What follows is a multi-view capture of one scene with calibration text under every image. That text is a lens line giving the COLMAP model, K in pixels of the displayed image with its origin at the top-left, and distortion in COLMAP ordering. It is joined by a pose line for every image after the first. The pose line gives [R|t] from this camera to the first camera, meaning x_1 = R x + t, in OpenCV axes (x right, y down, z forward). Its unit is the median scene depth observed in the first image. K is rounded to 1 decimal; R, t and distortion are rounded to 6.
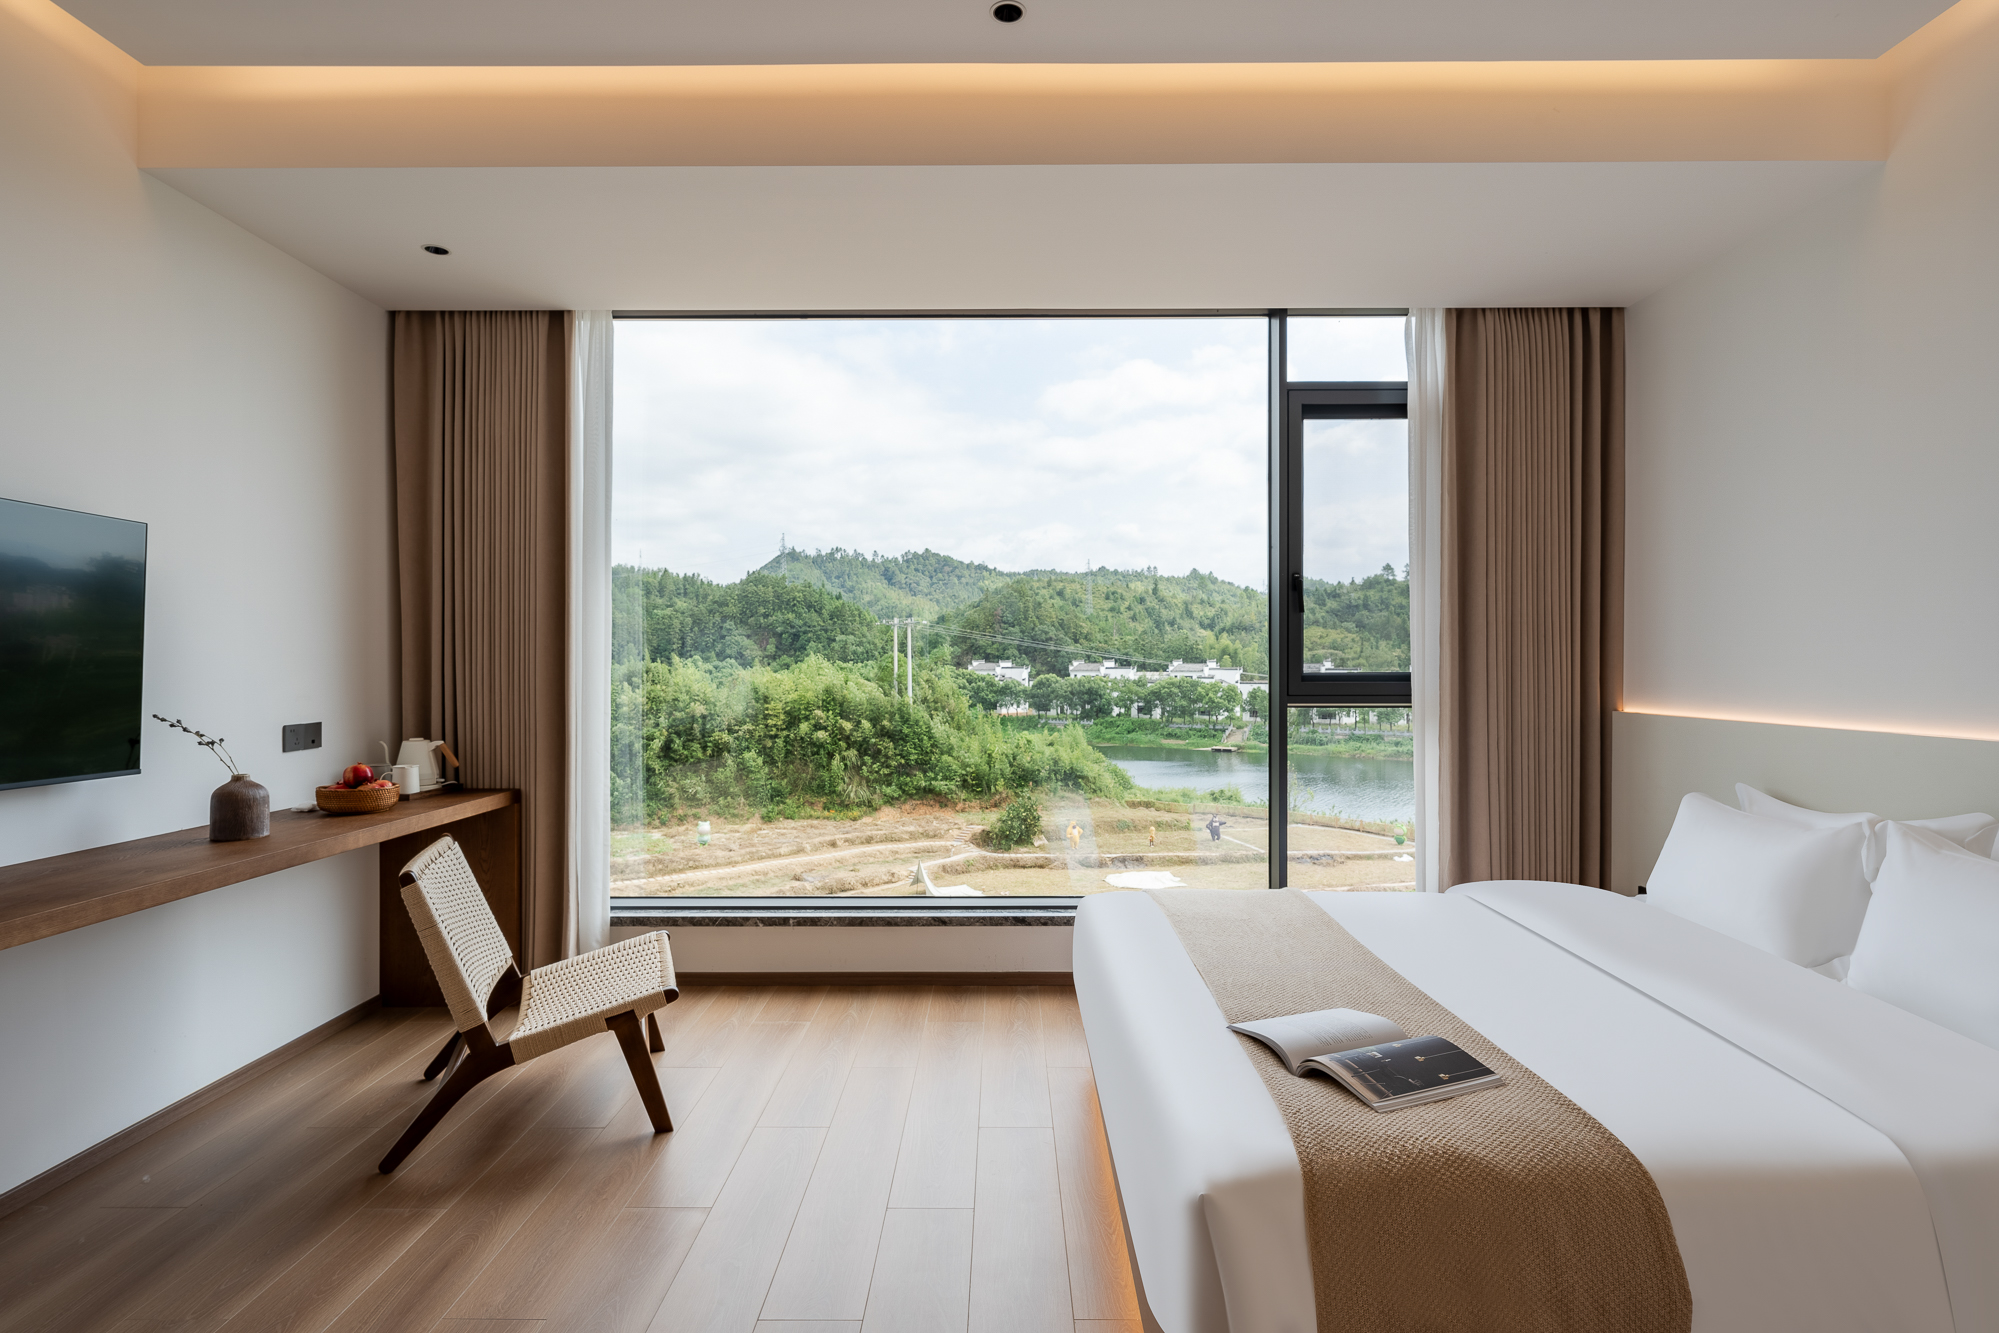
lens RADIAL K [[1020.4, 0, 991.8], [0, 1020.4, 664.1], [0, 0, 1]] dist [0.007092, -0.001903]
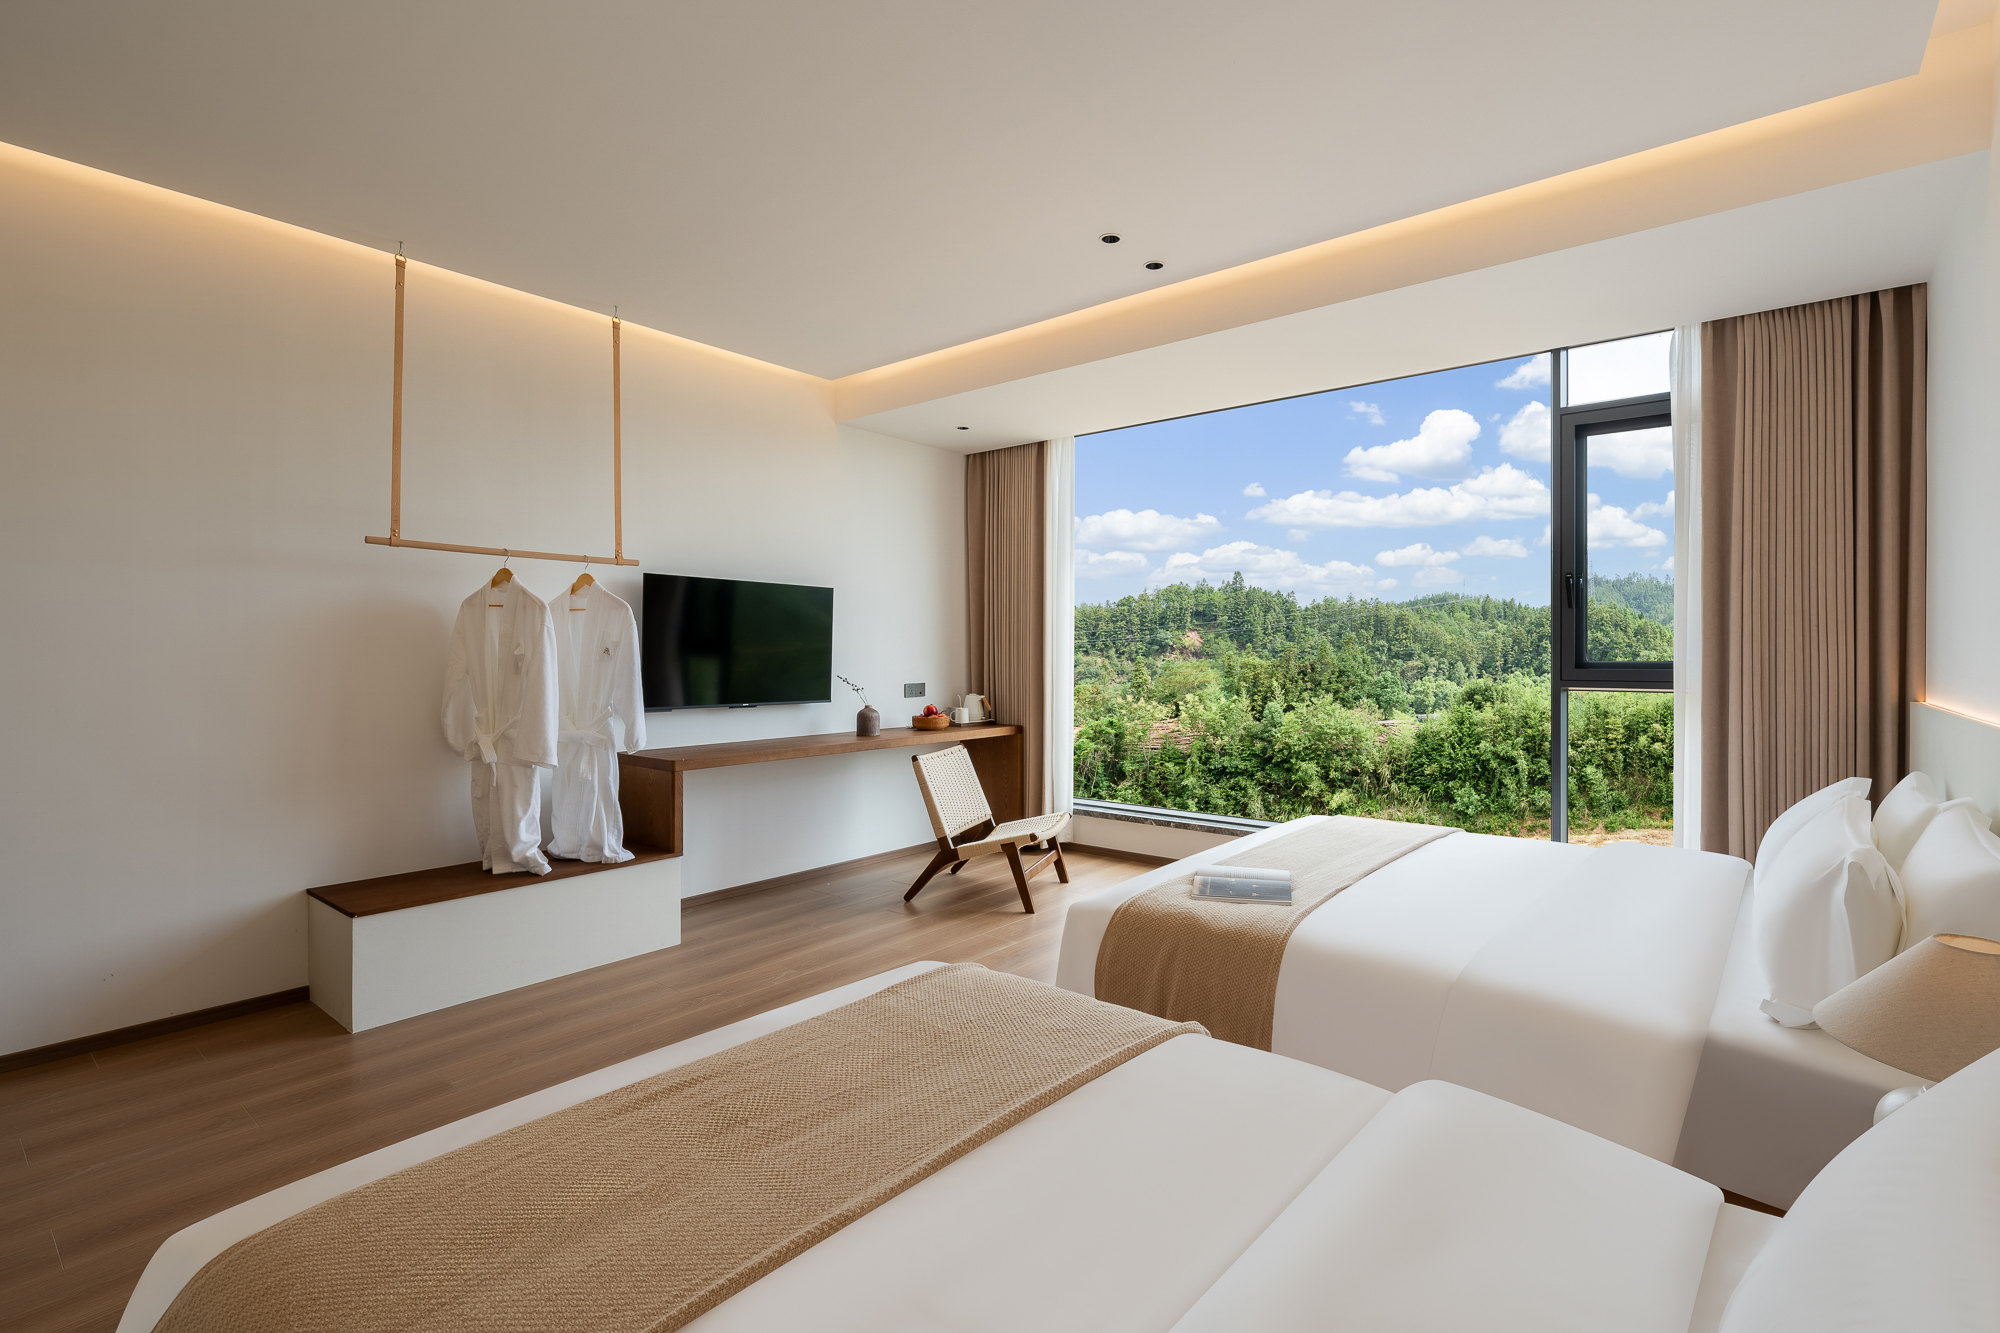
lens RADIAL K [[902.9, 0, 1029.9], [0, 902.9, 654.9], [0, 0, 1]] dist [-0.002181, -0.000692]
pose [[0.790474, 0.003194, -0.612488, 0.523467], [-0.001227, 0.999993, 0.003632, -0.001516], [0.612495, -0.002120, 0.790472, -0.203184]]
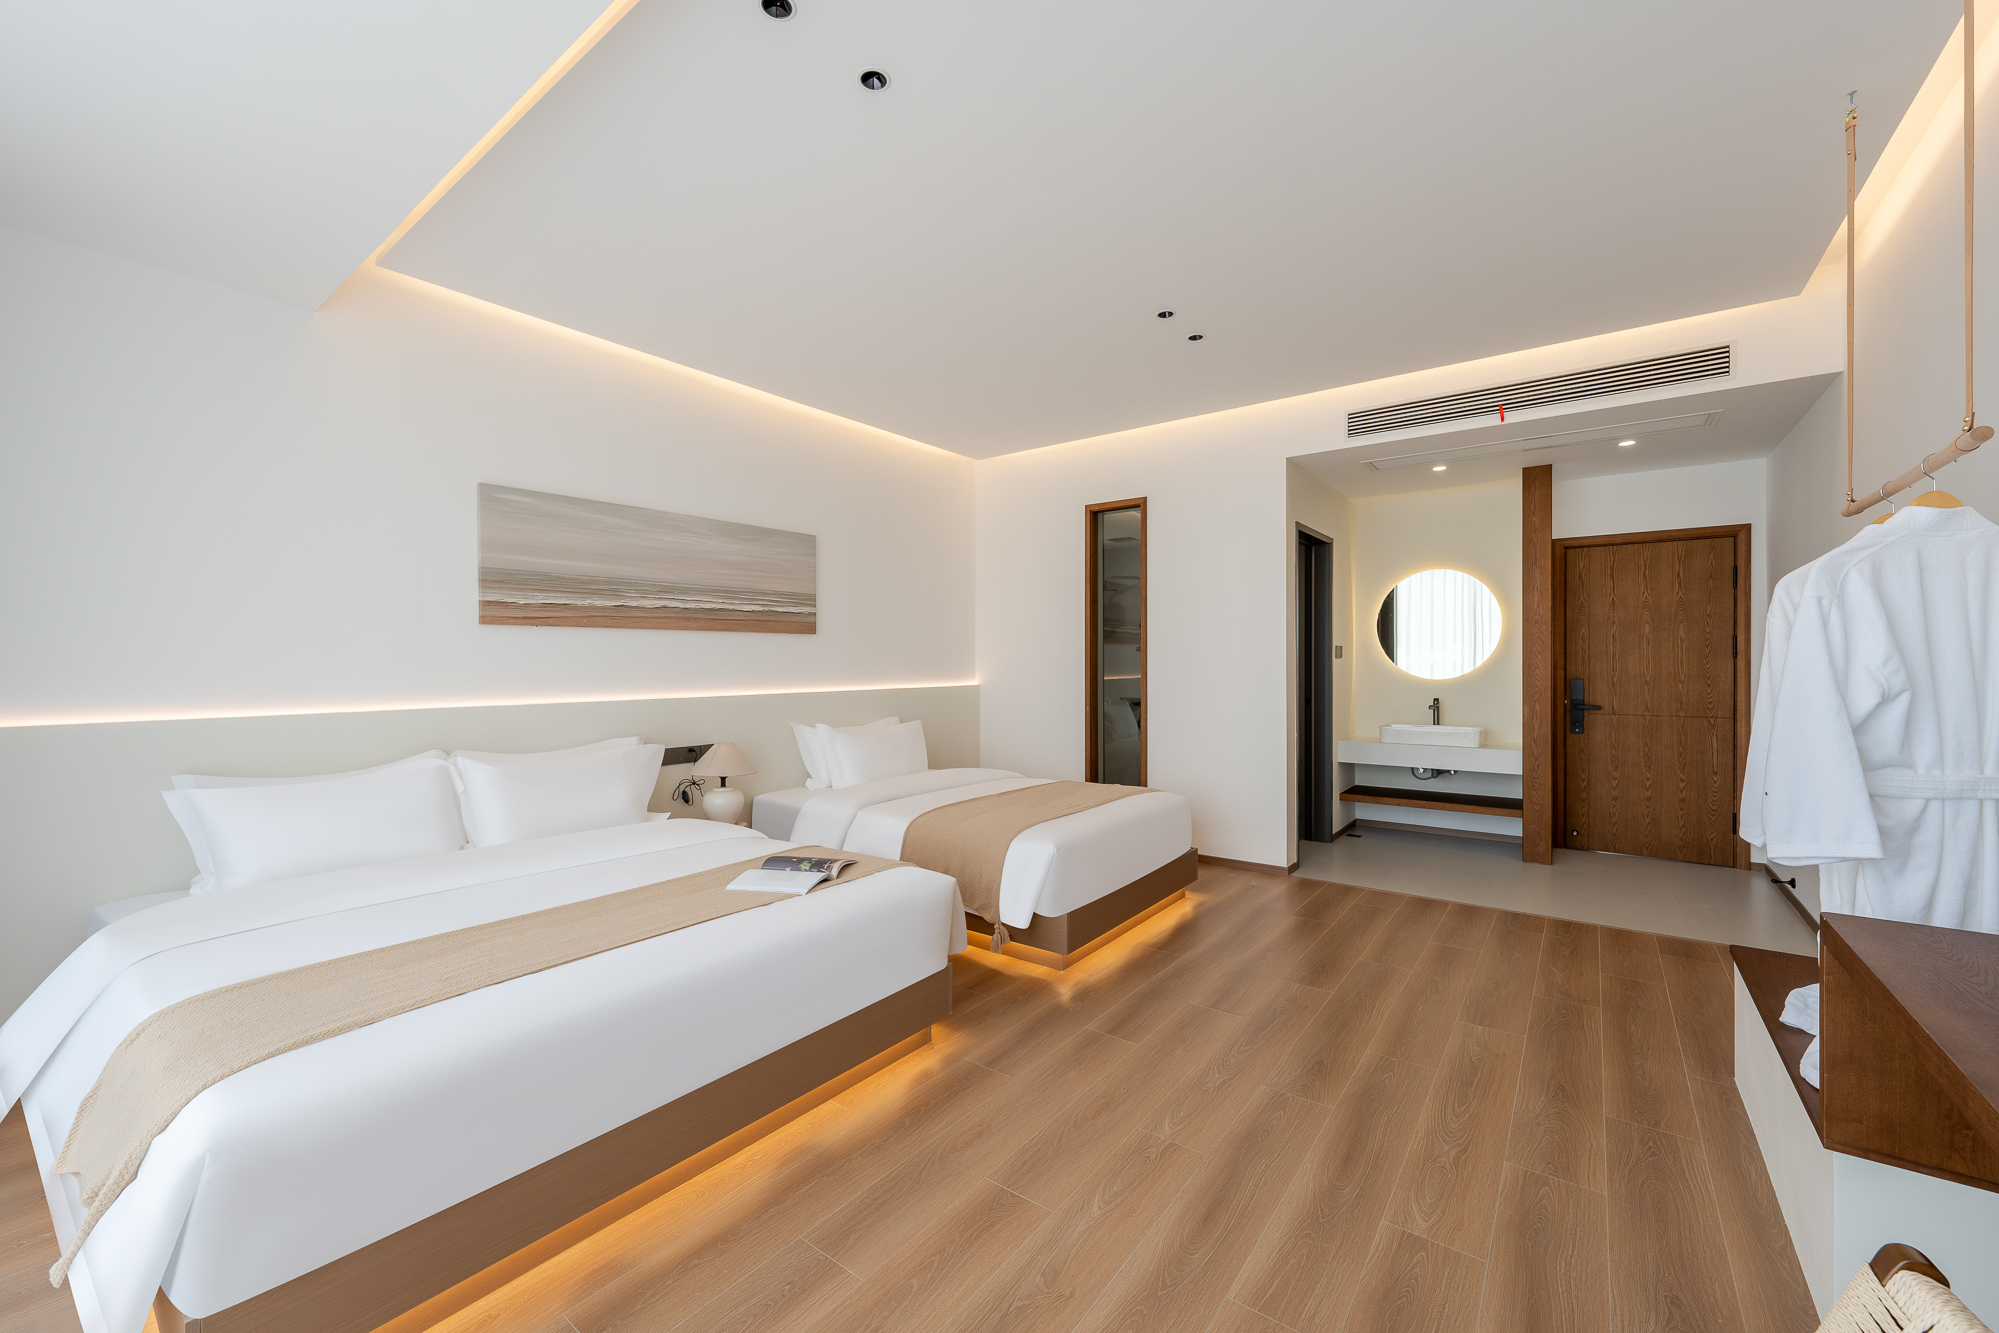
lens RADIAL K [[782.2, 0, 993.6], [0, 782.2, 675.6], [0, 0, 1]] dist [-0.001549, -0.000281]
pose [[-0.802570, -0.010993, 0.596457, -0.408332], [0.003391, 0.999730, 0.022987, -0.005294], [-0.596549, 0.020471, -0.802316, 1.014599]]
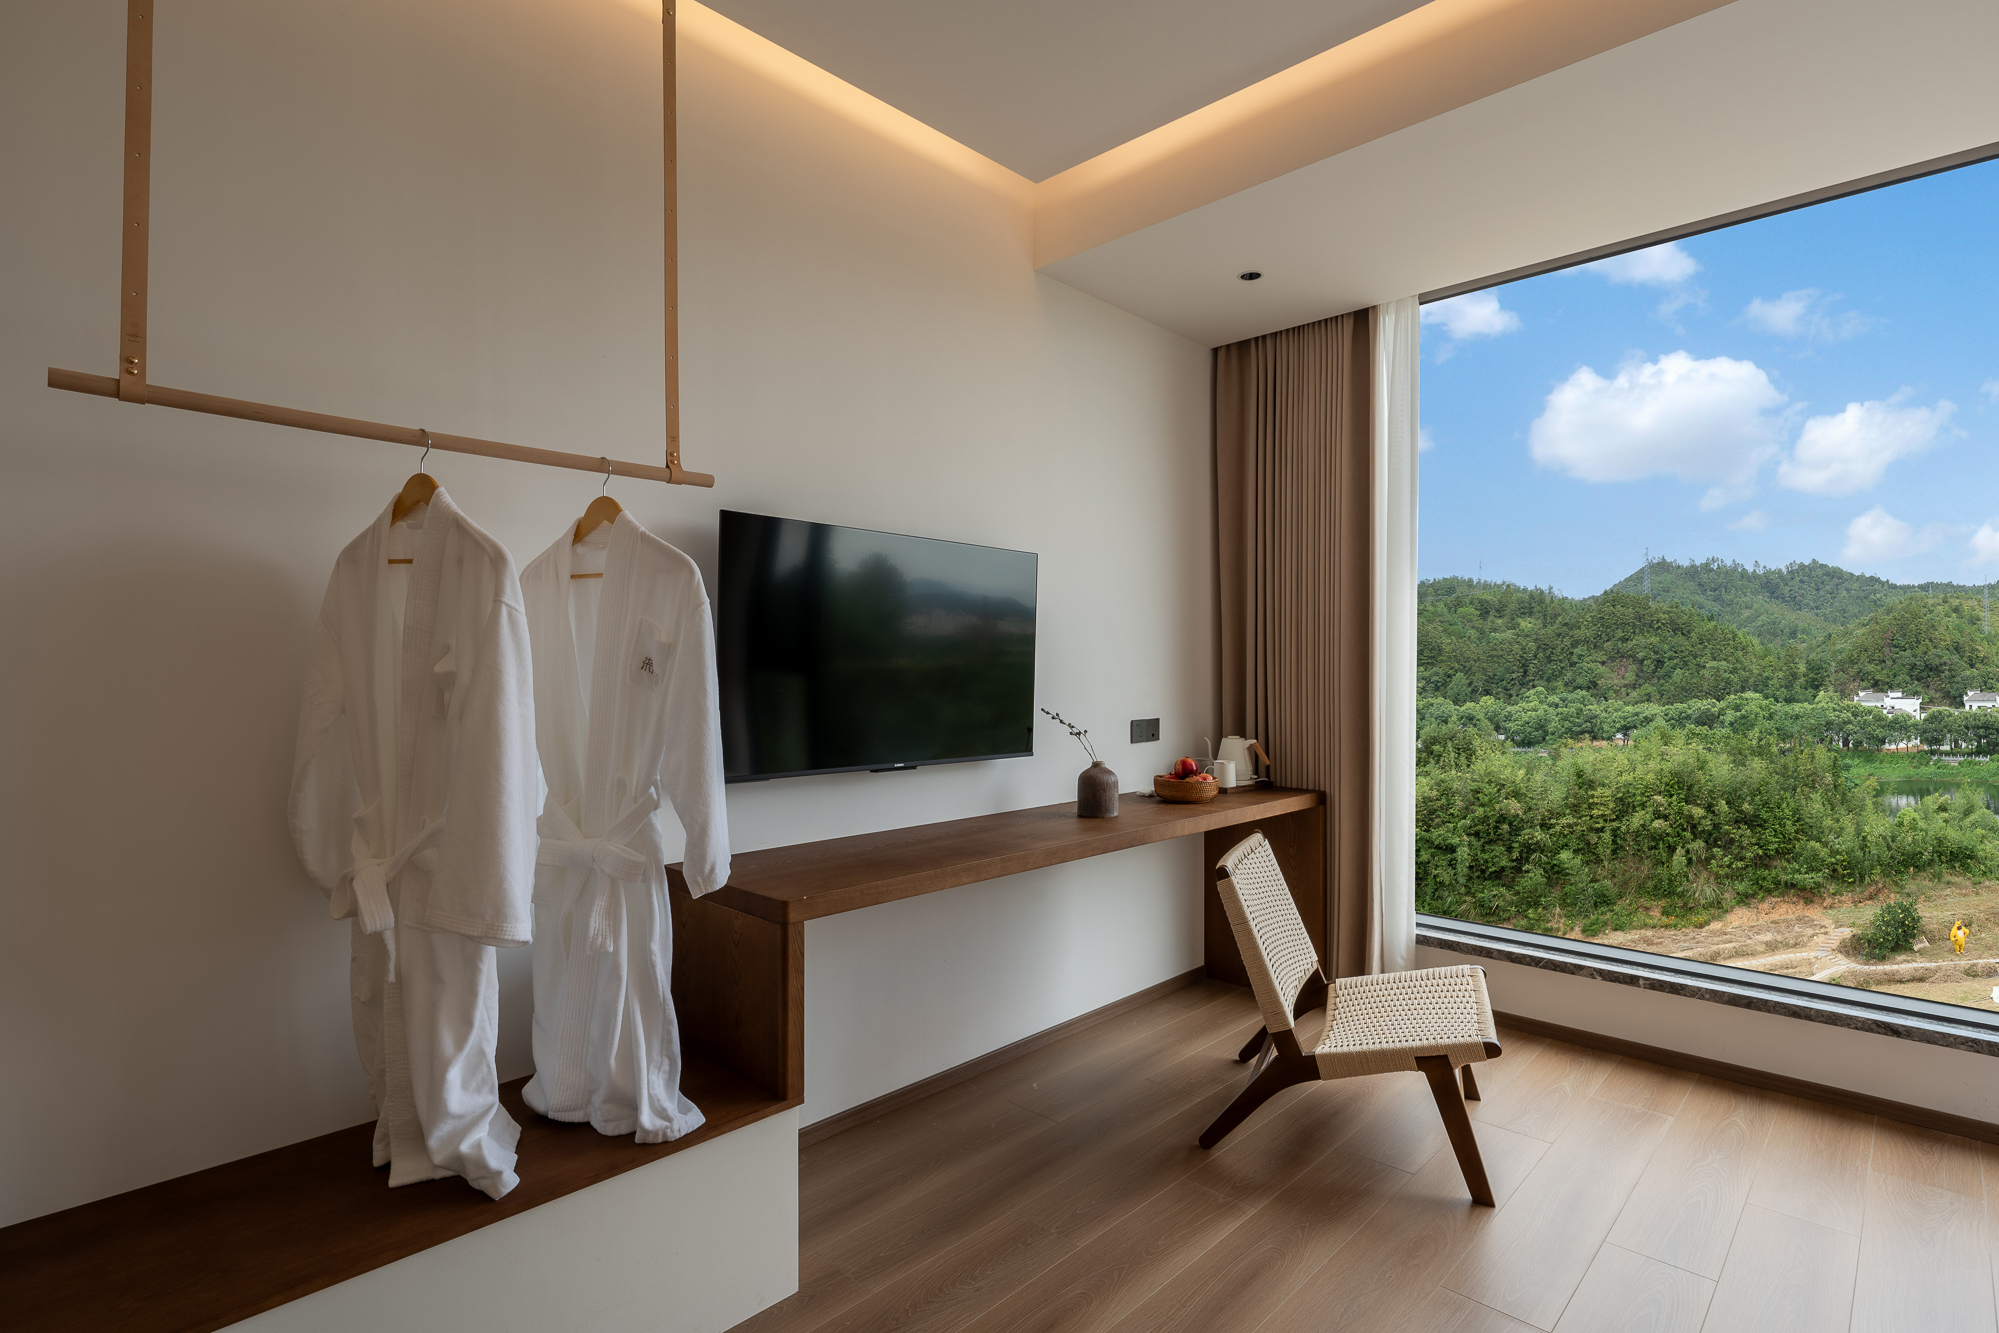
lens RADIAL K [[967.3, 0, 999.6], [0, 967.3, 664.3], [0, 0, 1]] dist [0.001579, -0.000397]
pose [[0.727027, -0.000532, -0.686609, -0.042896], [-0.001541, 0.999996, -0.002406, -0.000830], [0.686607, 0.002807, 0.727023, 0.091933]]
